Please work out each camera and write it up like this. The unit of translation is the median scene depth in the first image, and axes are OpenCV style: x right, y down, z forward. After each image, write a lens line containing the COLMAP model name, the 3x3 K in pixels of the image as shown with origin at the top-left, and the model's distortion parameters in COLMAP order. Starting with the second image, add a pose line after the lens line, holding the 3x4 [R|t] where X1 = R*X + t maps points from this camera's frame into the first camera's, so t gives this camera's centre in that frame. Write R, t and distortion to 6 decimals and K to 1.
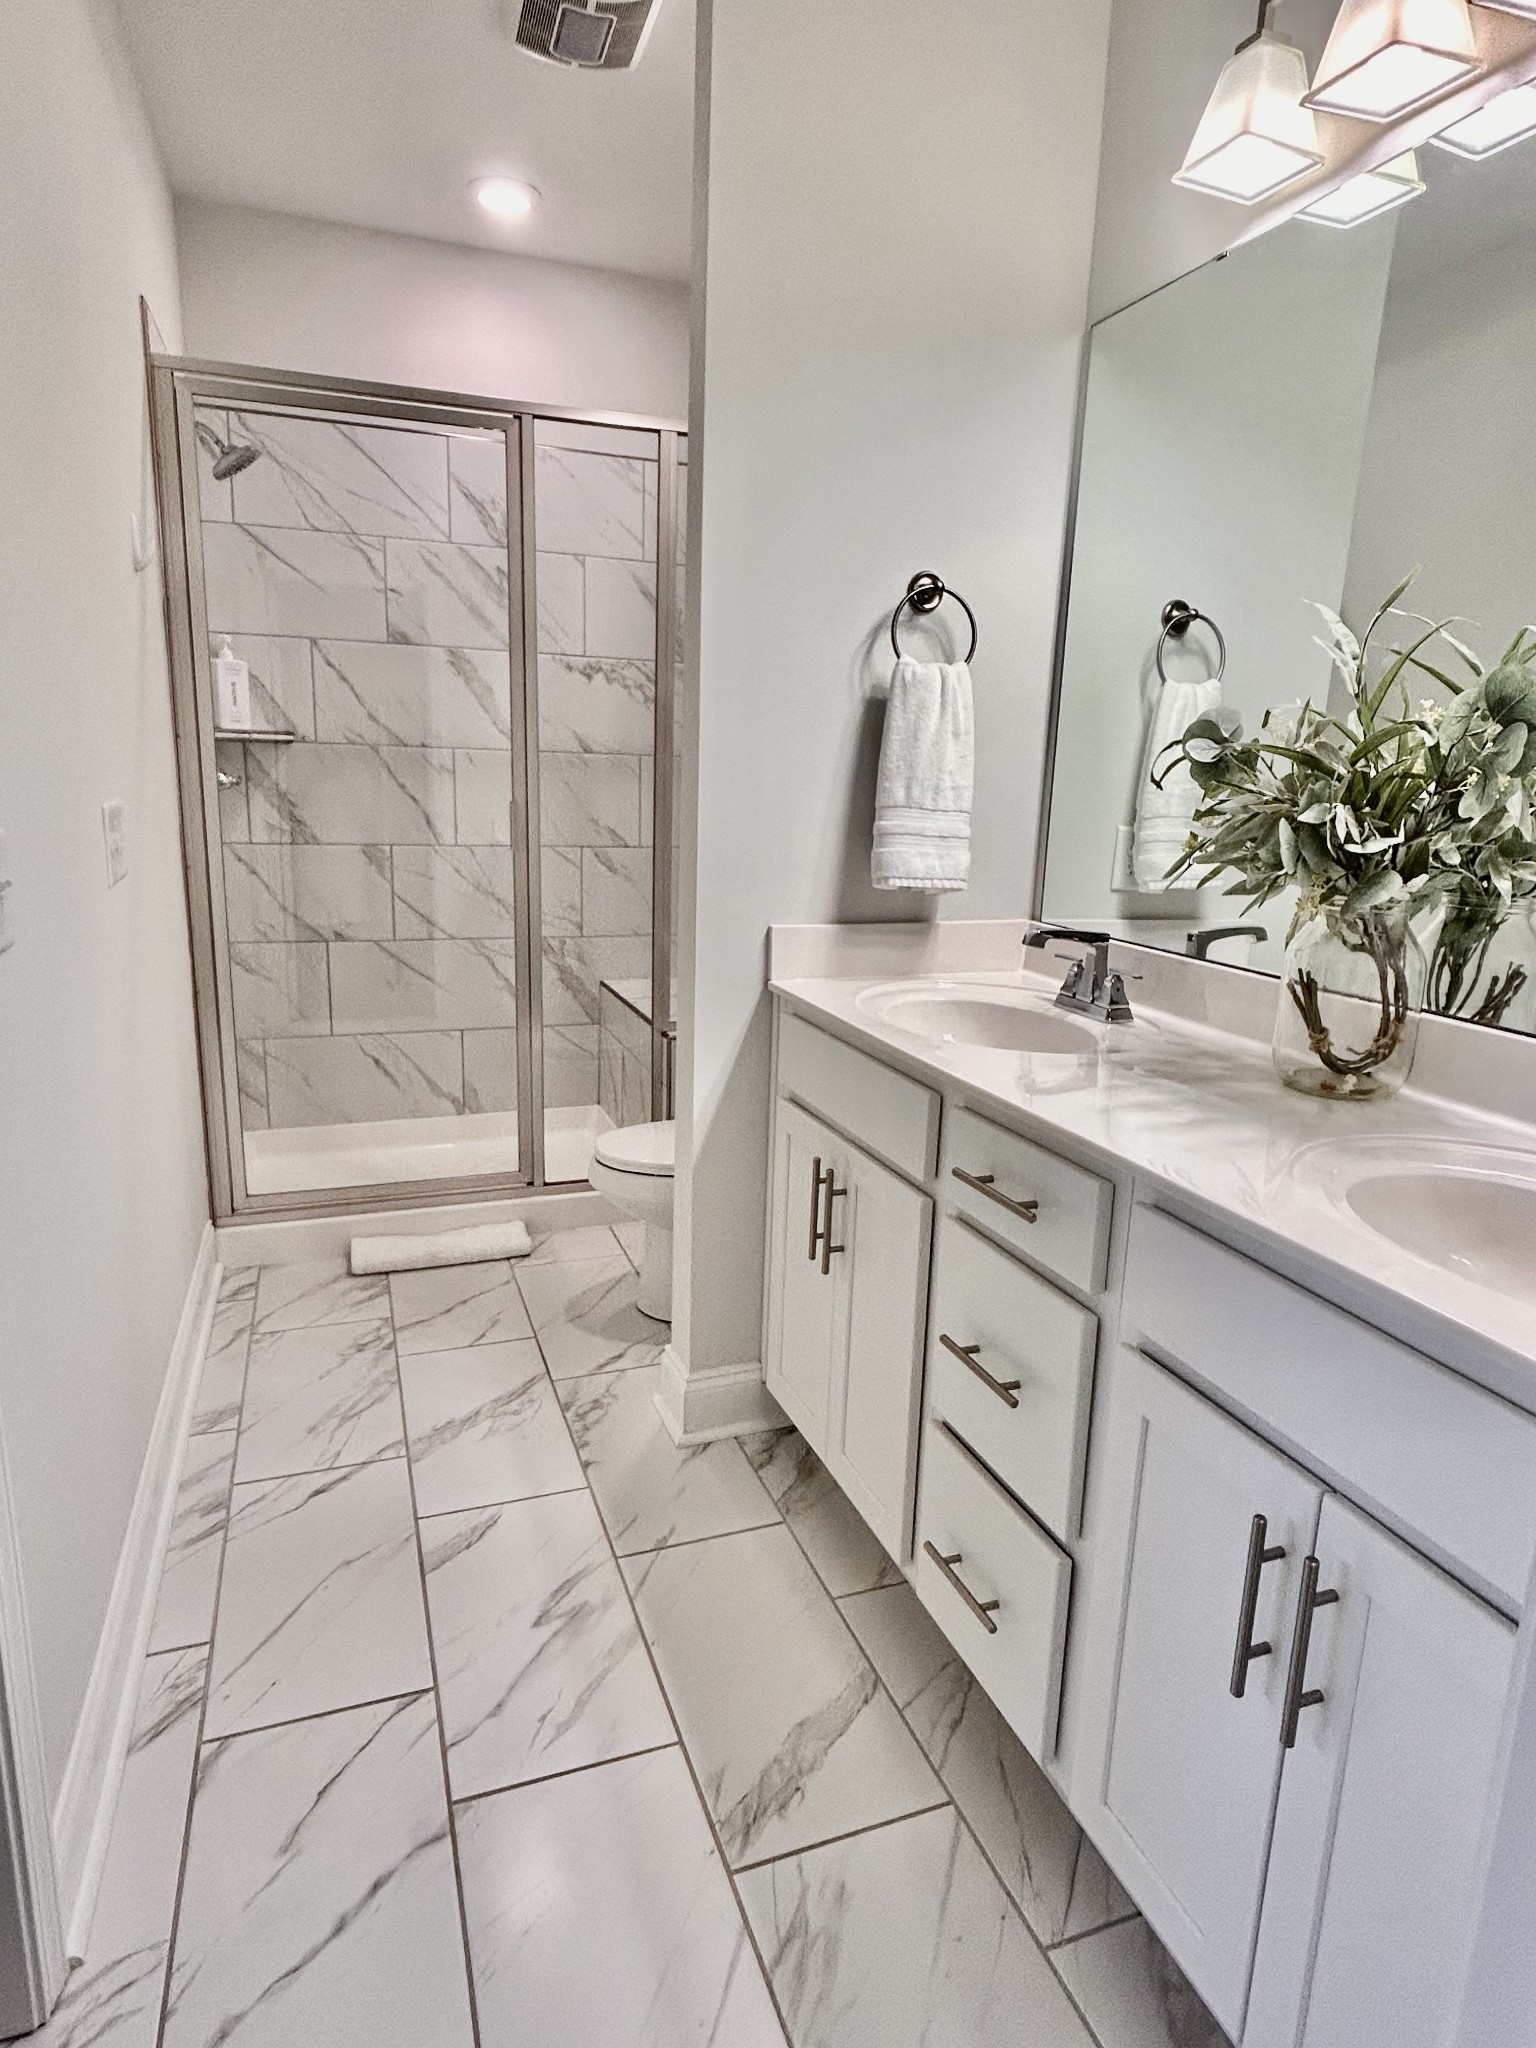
lens RADIAL K [[1177.4, 0, 768.0], [0, 1177.4, 1024.0], [0, 0, 1]] dist [0.001016, -0.000361]
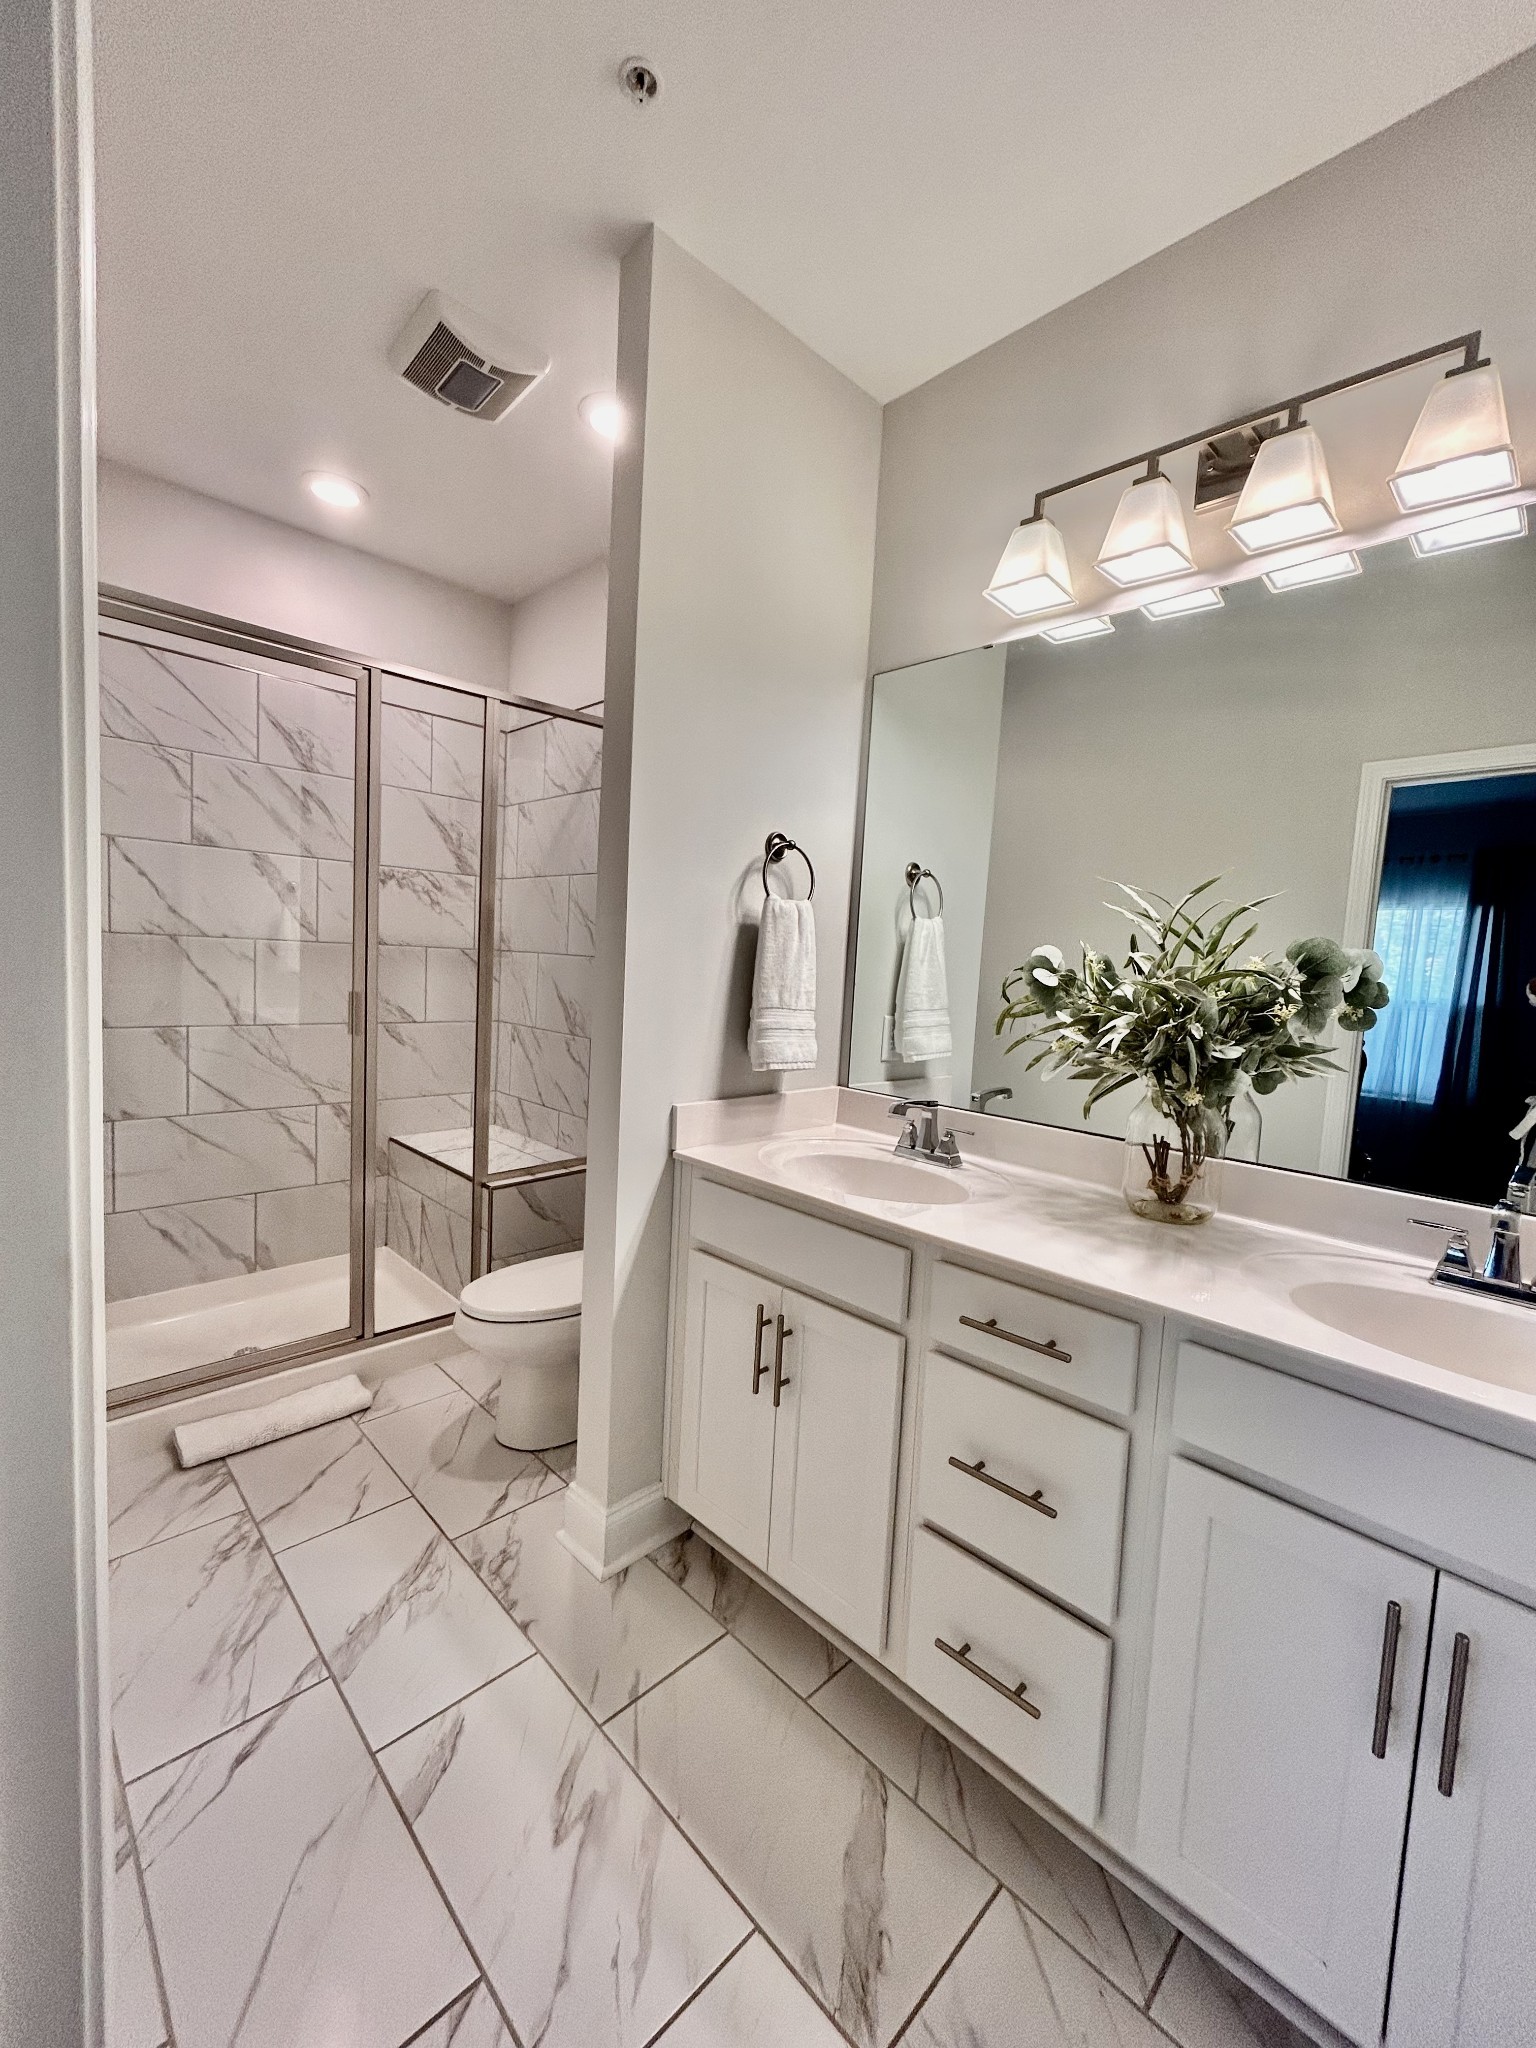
lens RADIAL K [[828.5, 0, 767.2], [0, 828.5, 1023.8], [0, 0, 1]] dist [0.002999, 0.000134]
pose [[0.912046, -0.018012, 0.409692, -0.255569], [0.066288, 0.992372, -0.103939, -0.070806], [-0.404695, 0.121955, 0.906283, 0.177740]]
